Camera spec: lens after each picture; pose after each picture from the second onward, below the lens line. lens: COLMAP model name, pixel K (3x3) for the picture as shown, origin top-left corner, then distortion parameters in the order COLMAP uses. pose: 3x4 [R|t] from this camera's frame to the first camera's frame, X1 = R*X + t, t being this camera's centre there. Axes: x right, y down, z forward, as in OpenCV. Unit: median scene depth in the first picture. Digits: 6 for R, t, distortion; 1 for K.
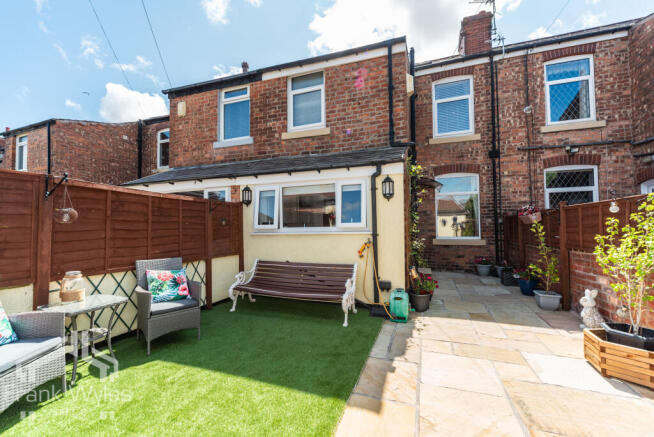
lens RADIAL K [[269.2, 0, 327.0], [0, 269.2, 218.5], [0, 0, 1]] dist [-0.000559, -0.000032]
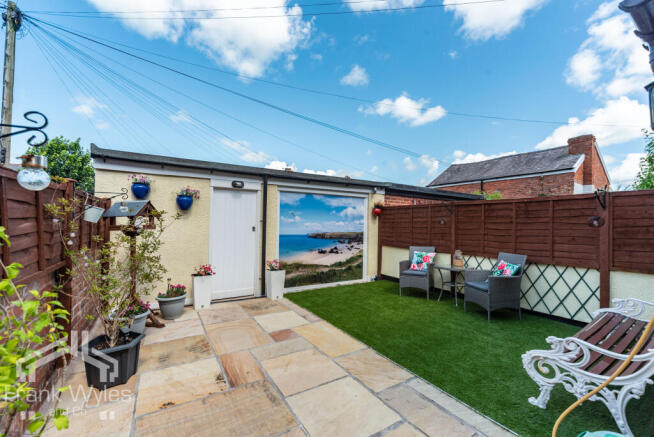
lens RADIAL K [[269.2, 0, 327.0], [0, 269.2, 218.5], [0, 0, 1]] dist [-0.000559, -0.000032]
pose [[-0.622353, -0.018277, -0.782523, 0.955754], [0.017942, 0.999132, -0.037606, 0.024378], [0.782531, -0.037444, -0.621485, 1.237511]]
